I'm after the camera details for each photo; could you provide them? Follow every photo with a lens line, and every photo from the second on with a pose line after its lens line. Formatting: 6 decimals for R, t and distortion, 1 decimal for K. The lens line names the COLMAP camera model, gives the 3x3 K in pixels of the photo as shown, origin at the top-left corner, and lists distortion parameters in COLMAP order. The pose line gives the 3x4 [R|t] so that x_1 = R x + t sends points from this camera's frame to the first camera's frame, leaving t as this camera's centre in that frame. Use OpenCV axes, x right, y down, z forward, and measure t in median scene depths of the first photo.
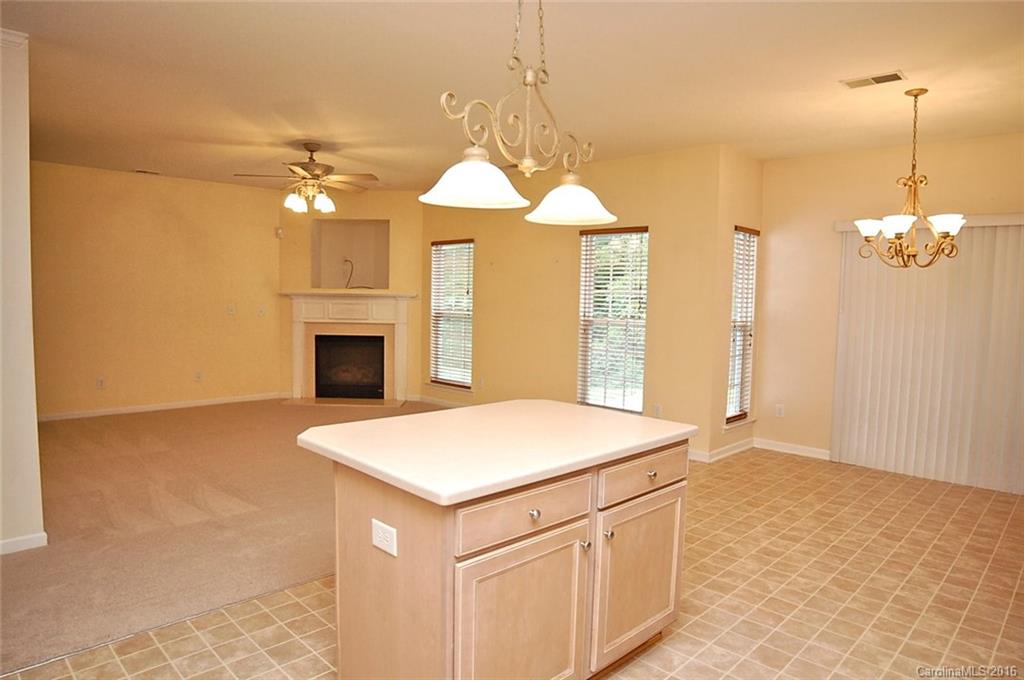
lens RADIAL K [[617.3, 0, 512.0], [0, 617.3, 340.0], [0, 0, 1]] dist [0.000727, -0.000268]
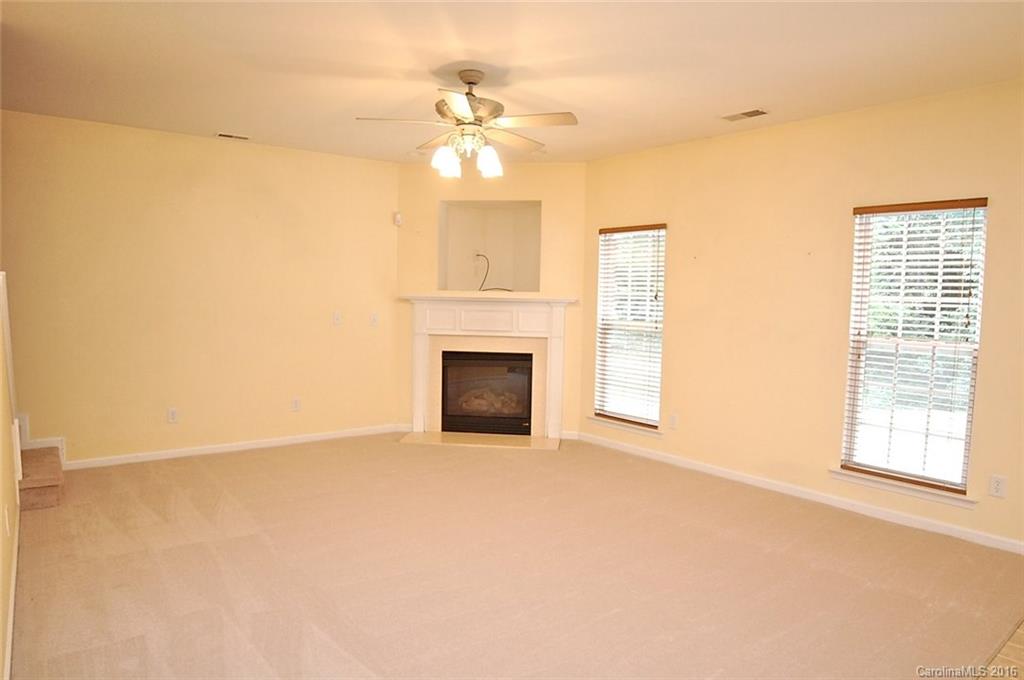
lens RADIAL K [[621.3, 0, 565.1], [0, 621.3, 339.4], [0, 0, 1]] dist [-0.021432, 0.000711]
pose [[0.998632, 0.006893, -0.051834, -0.130168], [-0.006891, 0.999976, 0.000217, -0.024730], [0.051834, 0.000141, 0.998656, 0.242416]]
